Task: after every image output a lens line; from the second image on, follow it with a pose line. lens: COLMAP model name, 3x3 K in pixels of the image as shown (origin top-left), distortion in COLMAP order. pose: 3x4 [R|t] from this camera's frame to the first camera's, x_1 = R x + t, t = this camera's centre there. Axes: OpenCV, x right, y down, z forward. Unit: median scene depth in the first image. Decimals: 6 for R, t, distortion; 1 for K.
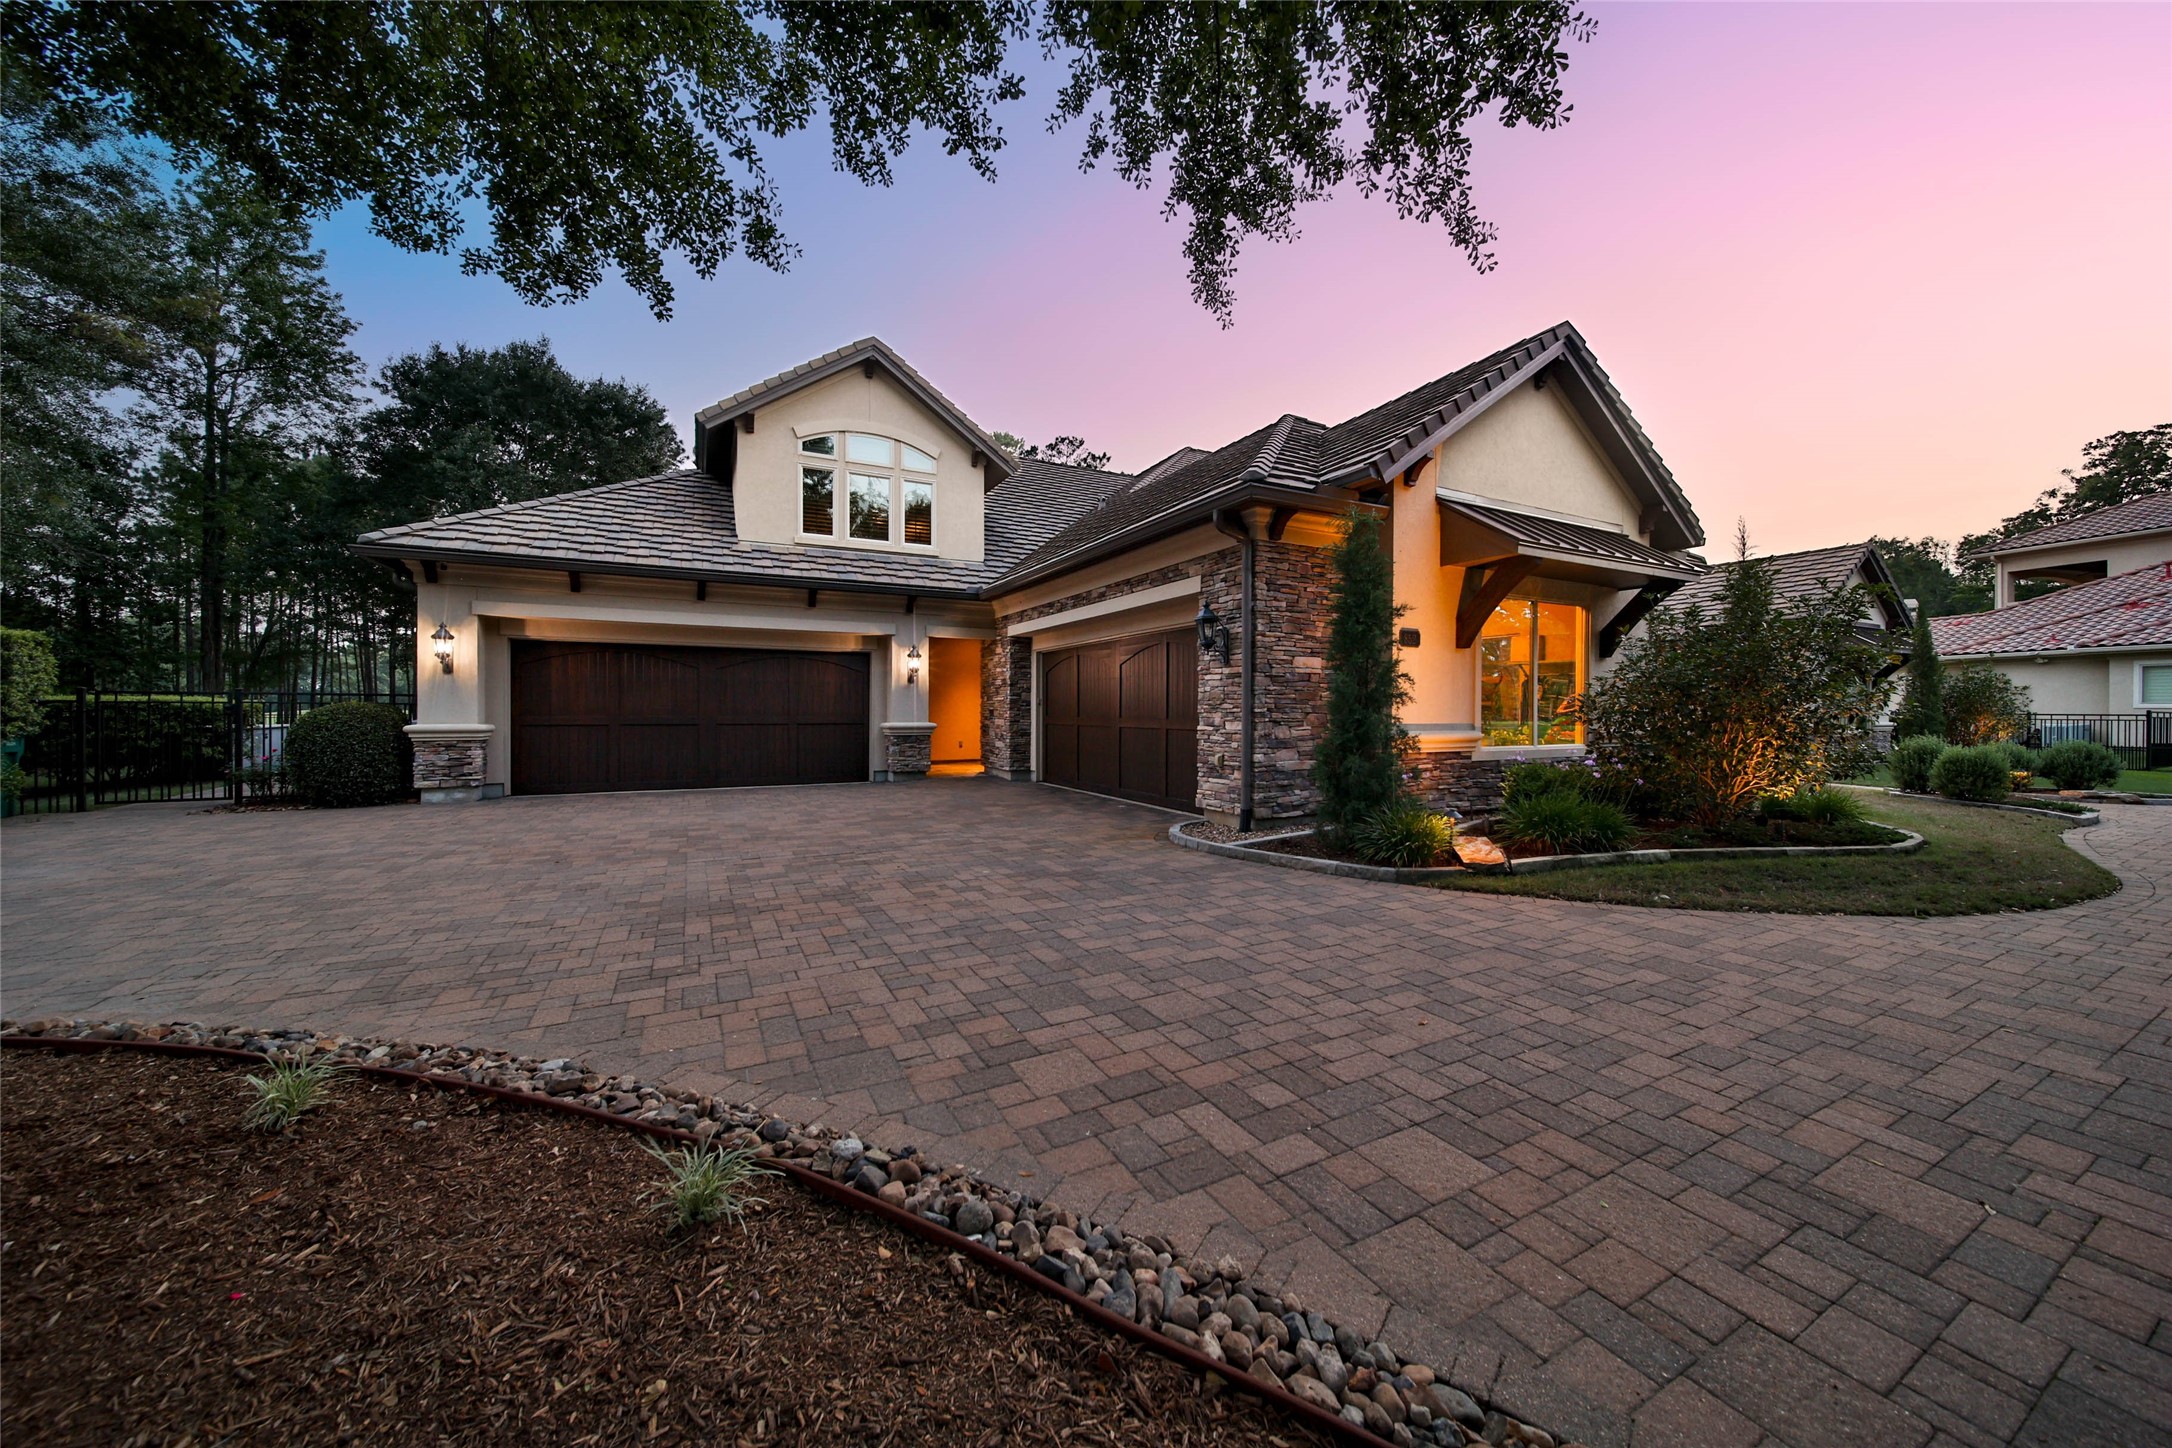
lens RADIAL K [[786.7, 0, 1088.6], [0, 786.7, 719.7], [0, 0, 1]] dist [-0.000928, -0.000039]
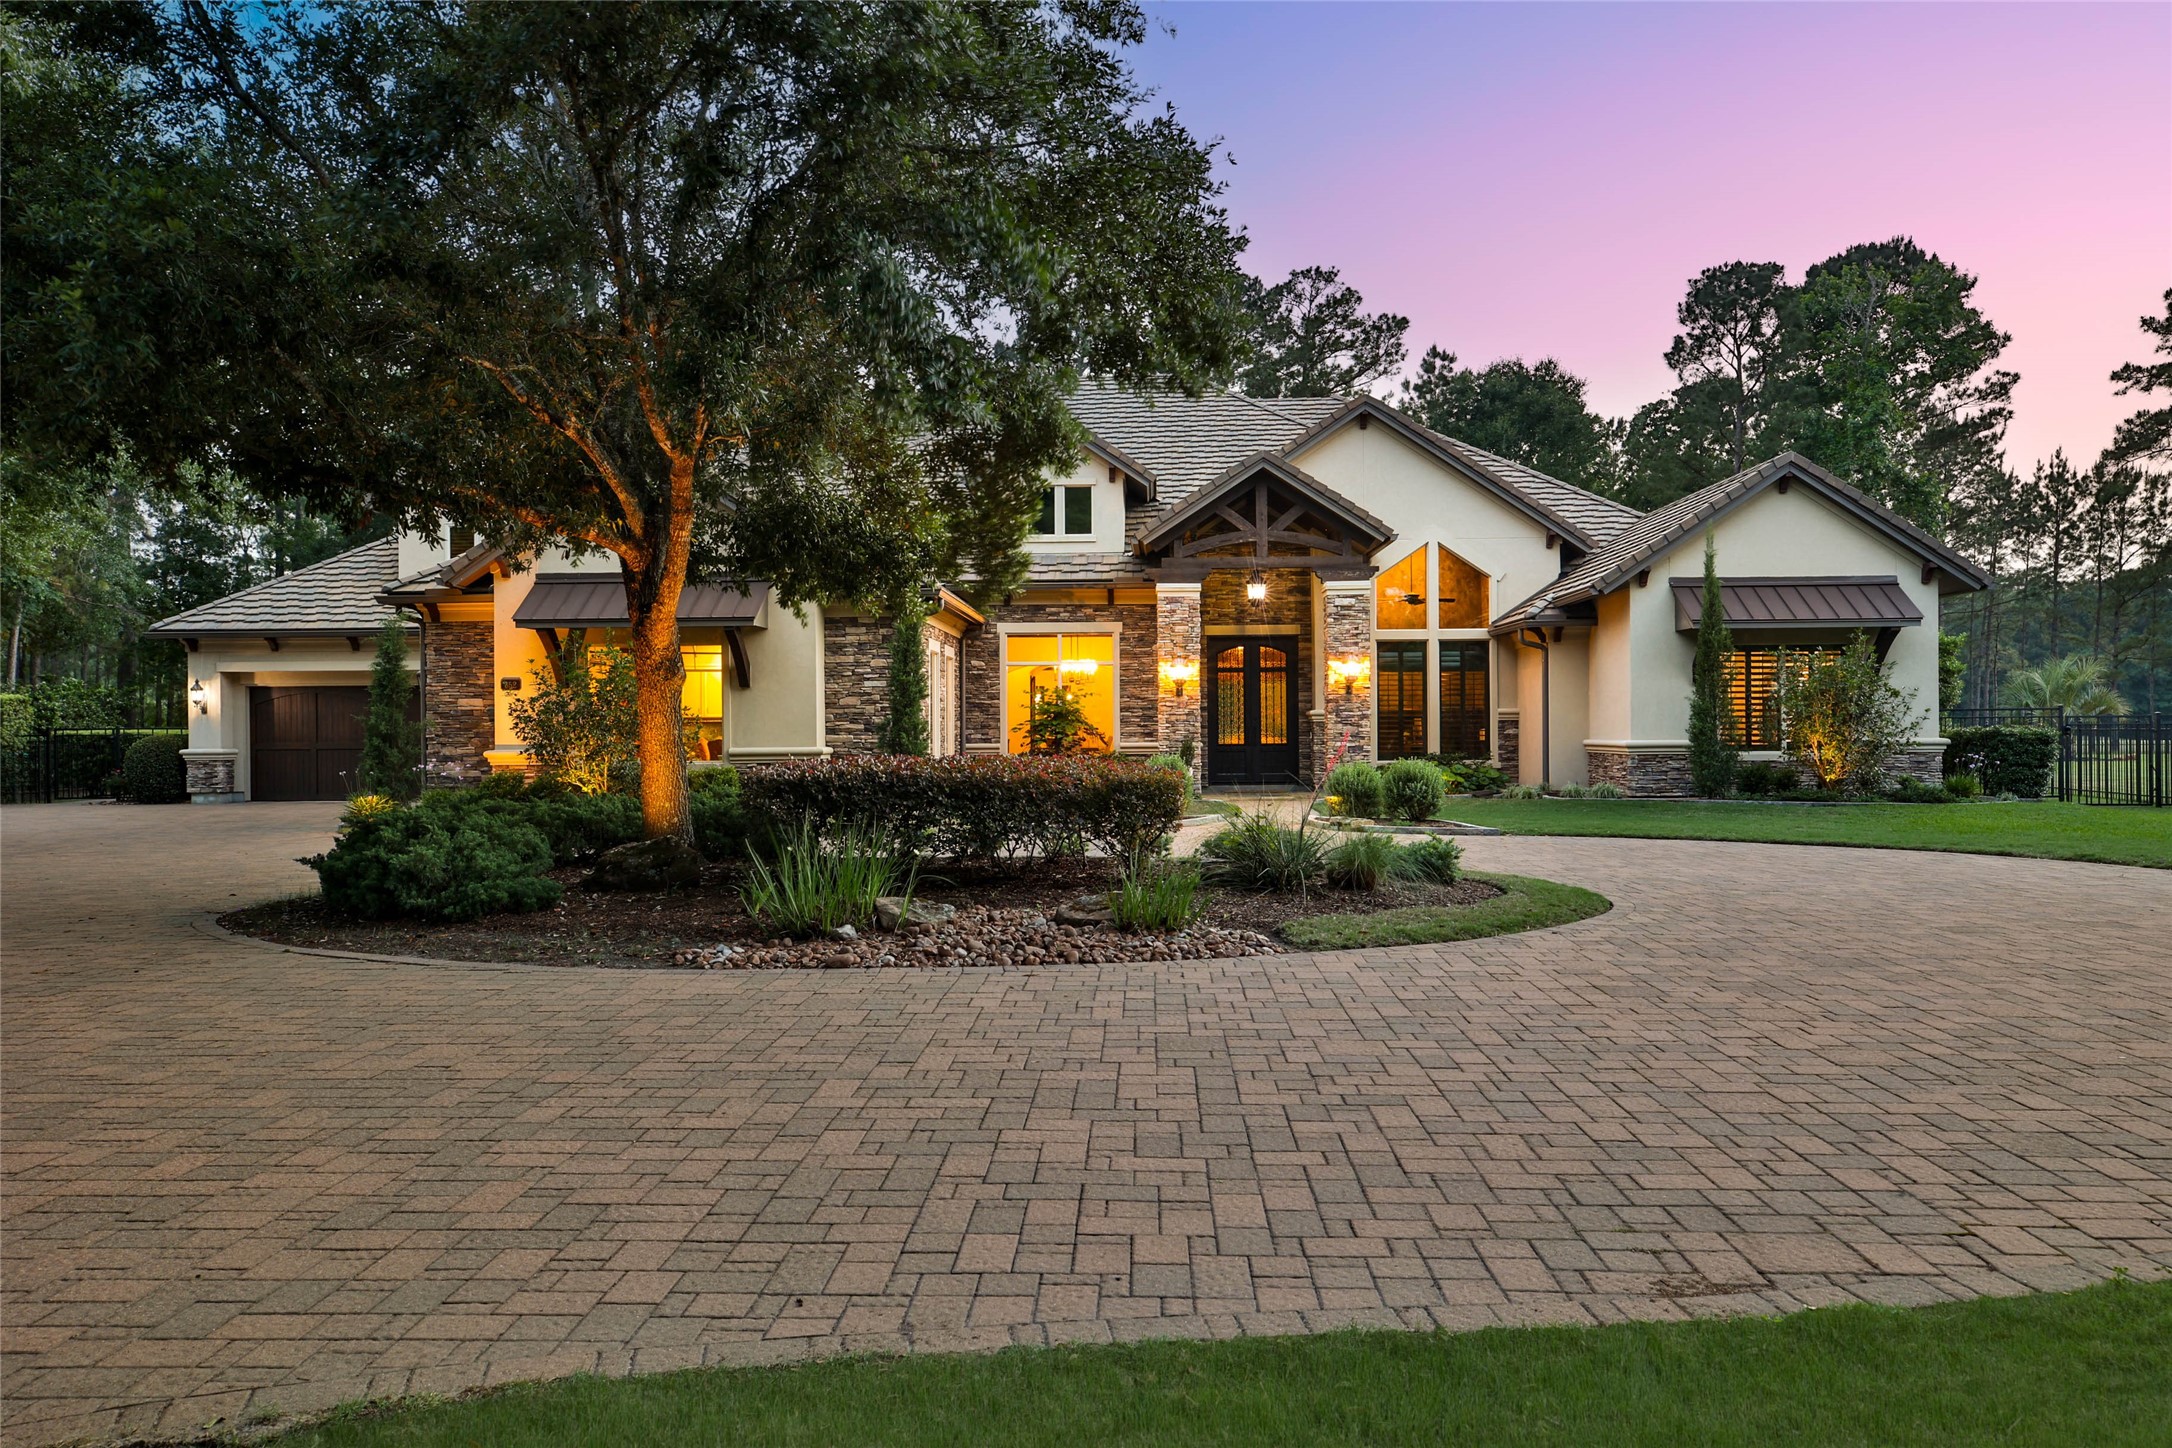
lens RADIAL K [[1589.1, 0, 1088.0], [0, 1589.1, 727.6], [0, 0, 1]] dist [0.006946, 0.002060]
pose [[0.866269, -0.013406, -0.499398, 2.055638], [0.012452, 0.999909, -0.005242, 0.002228], [0.499423, -0.001678, 0.866357, -0.725848]]
